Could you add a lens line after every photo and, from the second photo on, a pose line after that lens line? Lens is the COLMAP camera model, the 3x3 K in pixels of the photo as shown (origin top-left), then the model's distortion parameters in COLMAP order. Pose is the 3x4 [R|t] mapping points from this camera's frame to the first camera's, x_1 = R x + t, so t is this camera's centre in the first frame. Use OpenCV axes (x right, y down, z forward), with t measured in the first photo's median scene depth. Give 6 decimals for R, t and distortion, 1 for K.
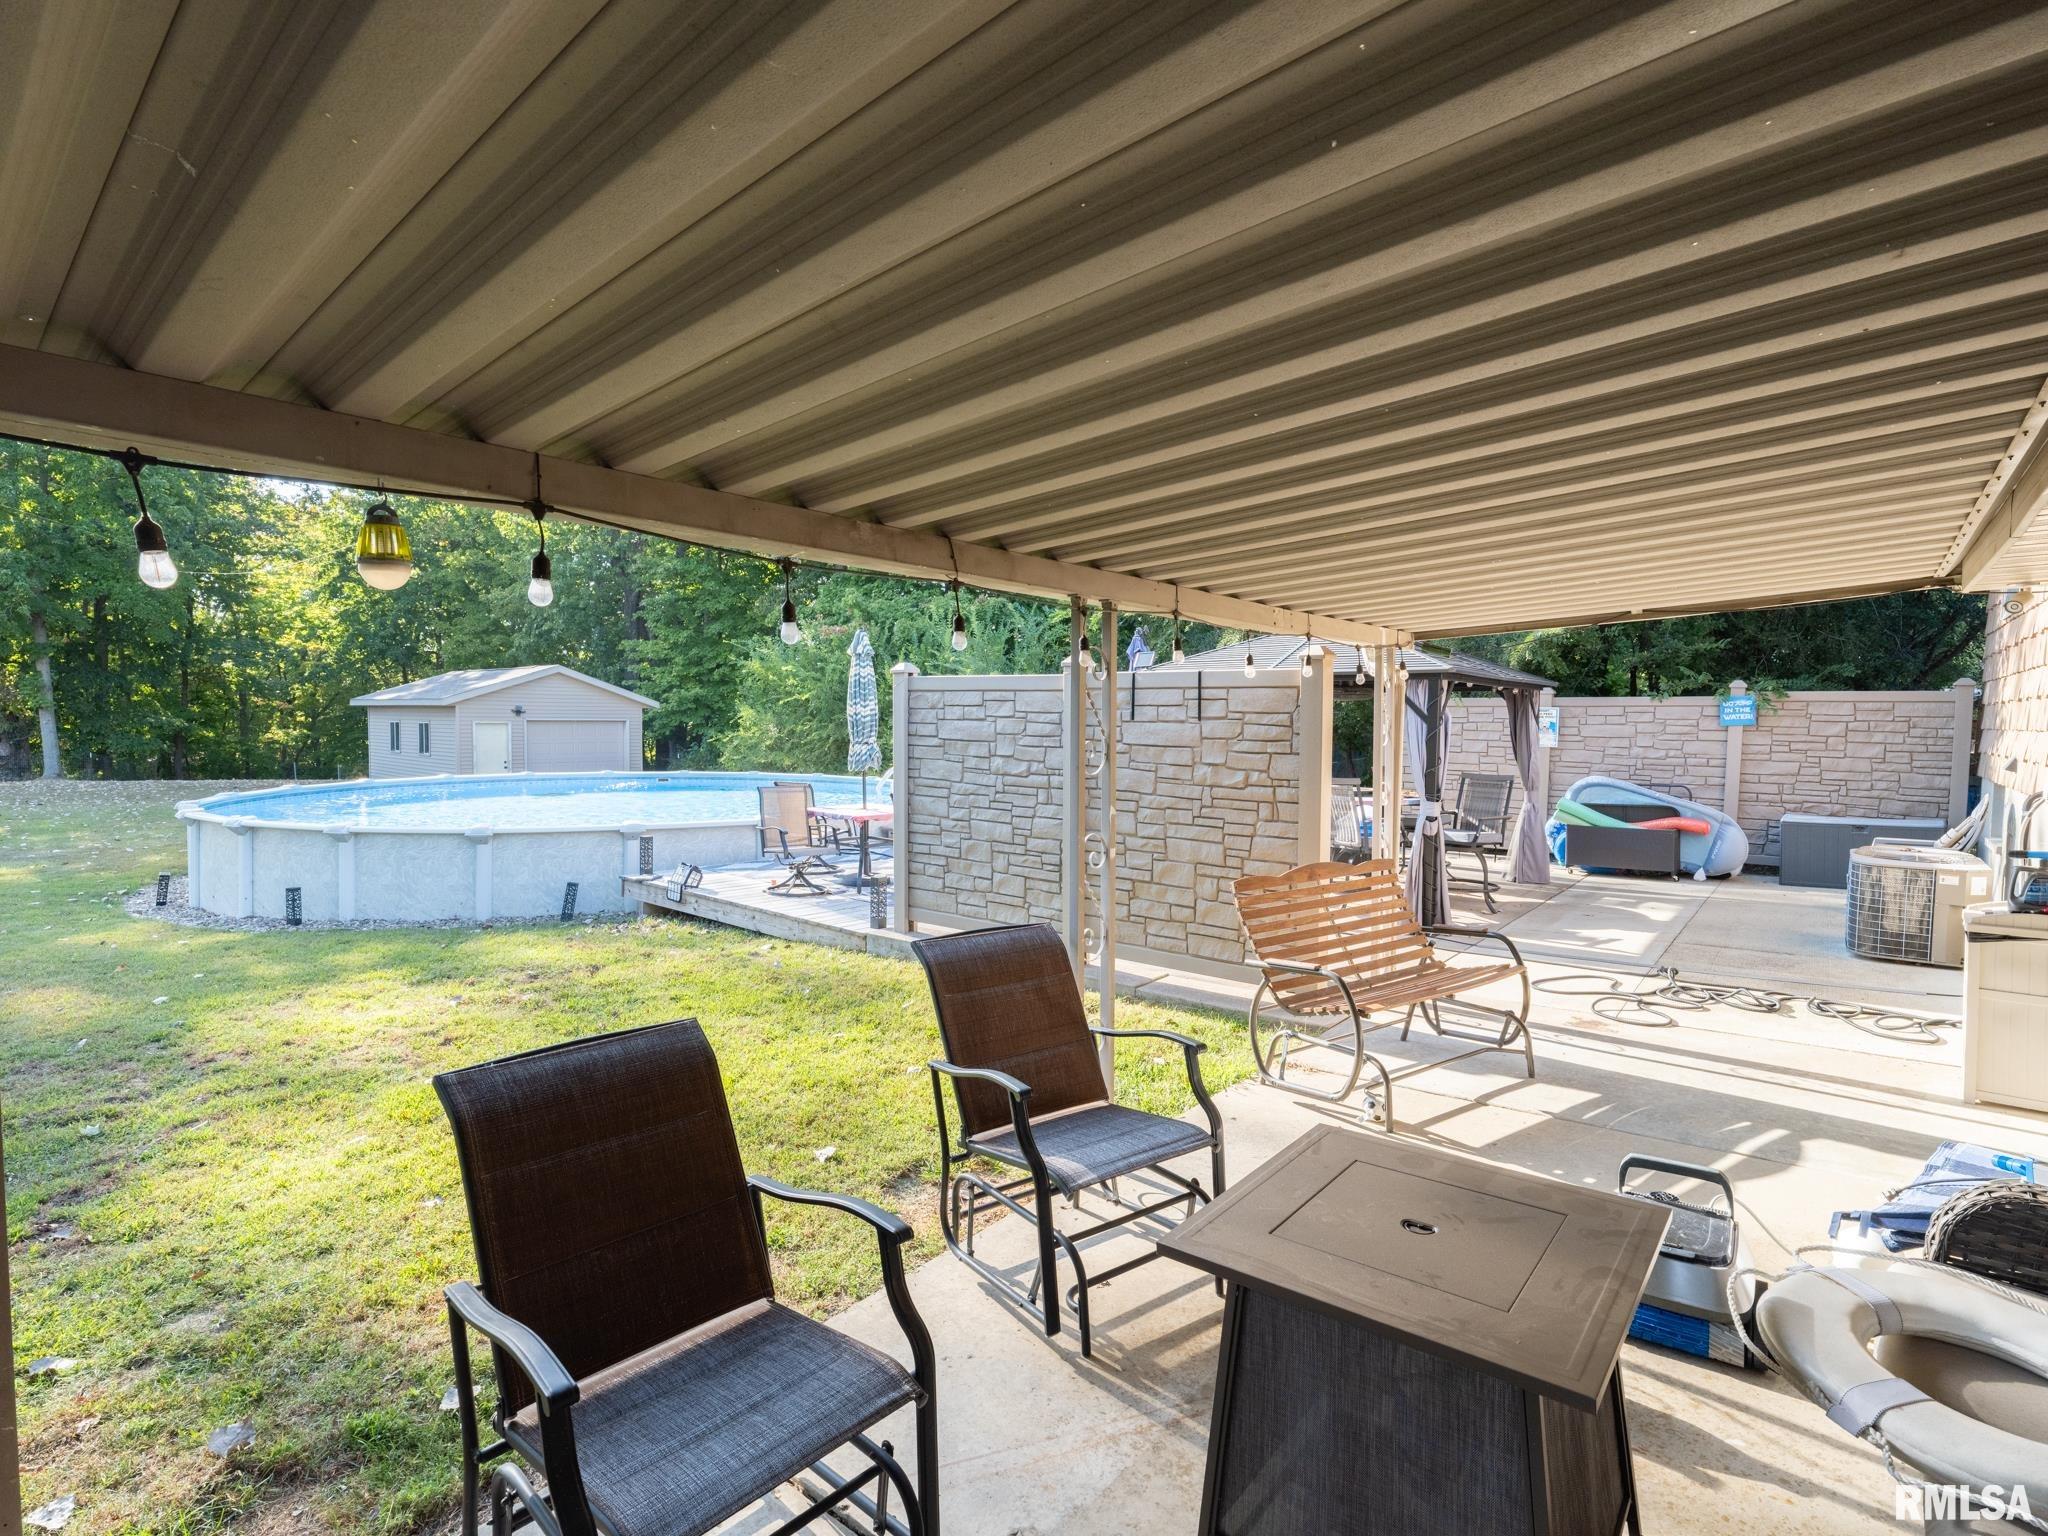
lens RADIAL K [[997.3, 0, 1027.7], [0, 997.3, 765.6], [0, 0, 1]] dist [-0.001557, -0.000289]
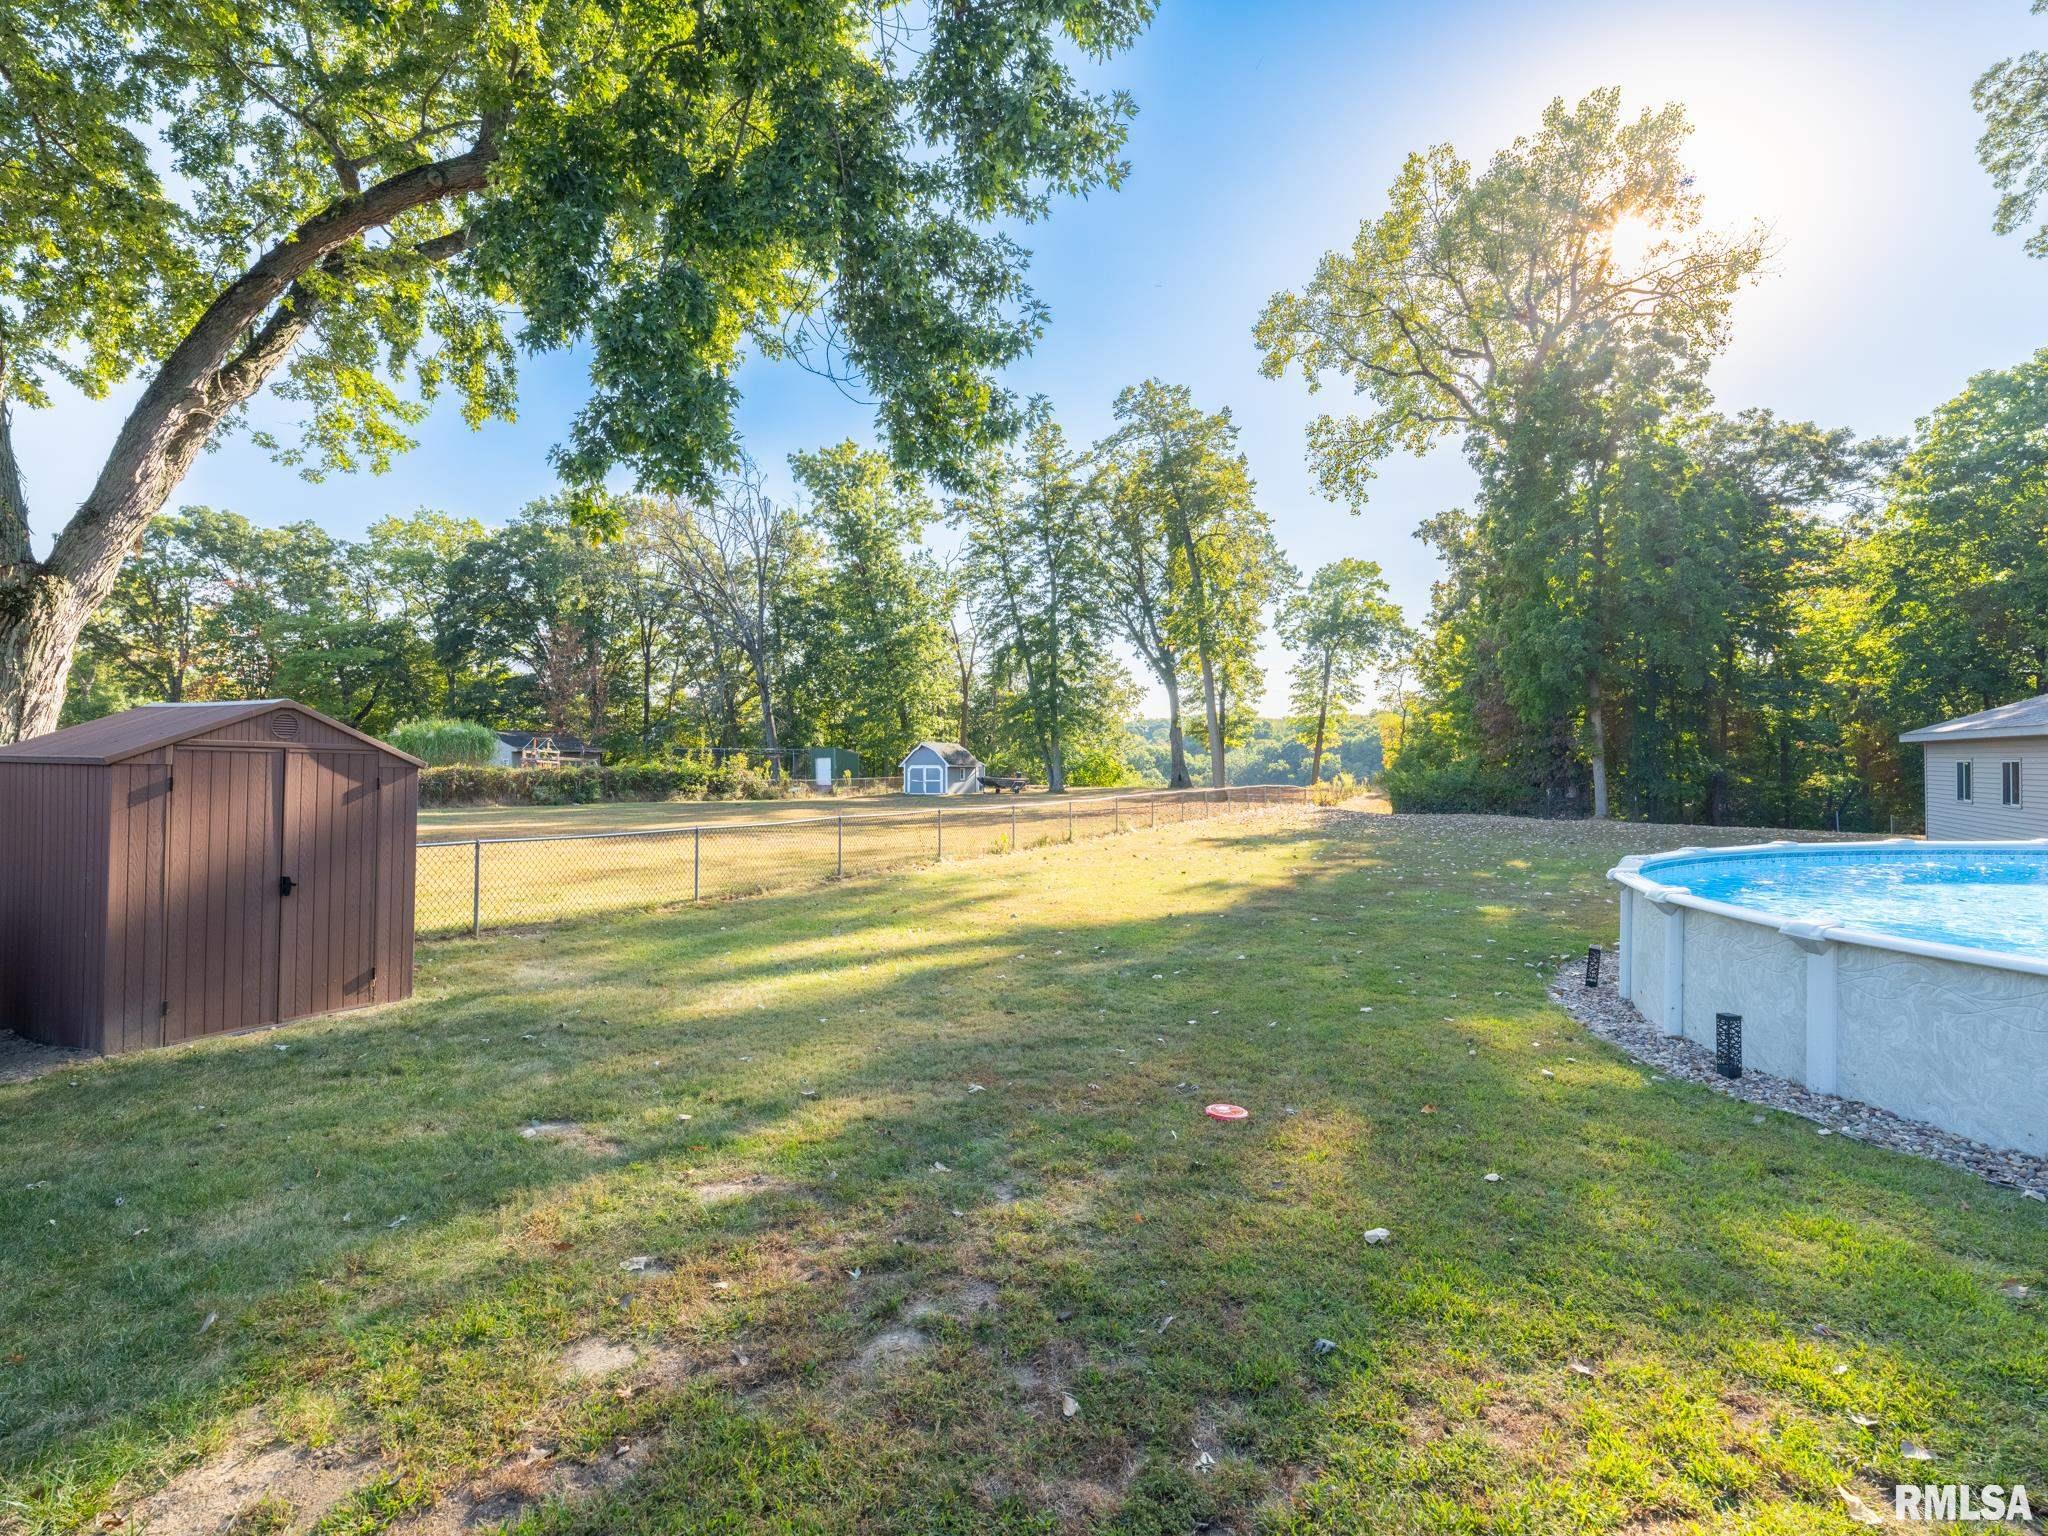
lens RADIAL K [[963.1, 0, 1023.4], [0, 963.1, 764.8], [0, 0, 1]] dist [-0.002251, 0.000350]
pose [[0.220934, -0.015269, -0.975169, -0.231195], [-0.033551, 0.999167, -0.023246, -0.002859], [0.974711, 0.037854, 0.220238, 0.403377]]
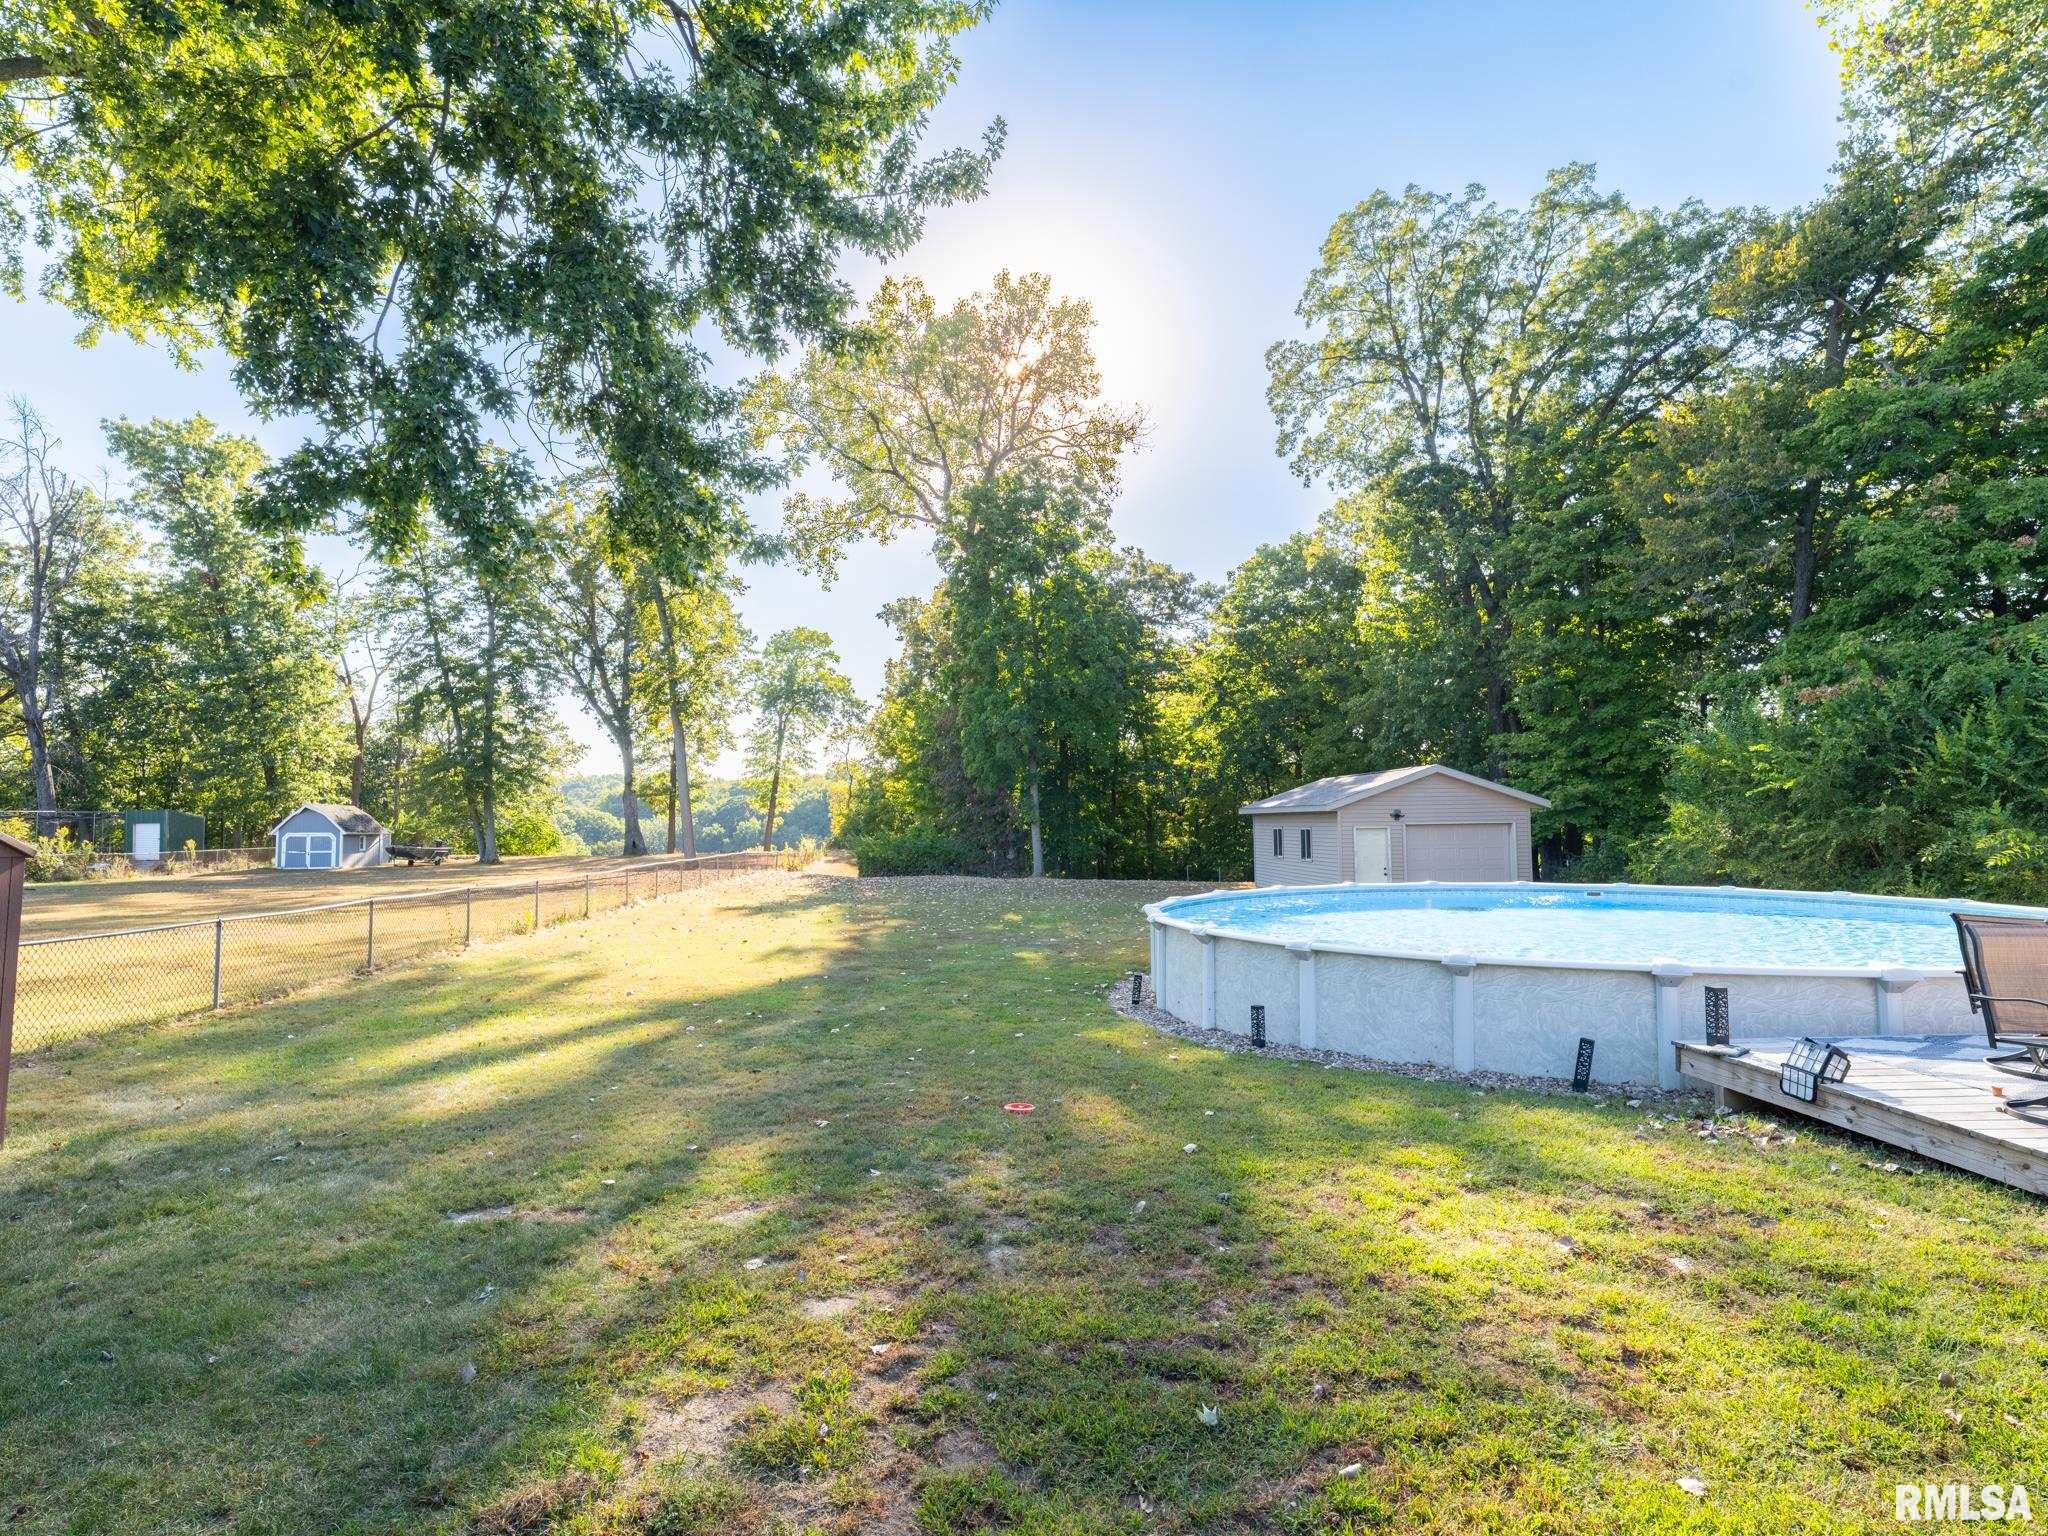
lens RADIAL K [[1004.7, 0, 996.3], [0, 1004.7, 774.9], [0, 0, 1]] dist [-0.002991, -0.000408]
pose [[0.691866, -0.055096, -0.719921, -0.199930], [-0.013649, 0.995908, -0.089334, -0.004775], [0.721897, 0.071634, 0.688283, 0.148255]]
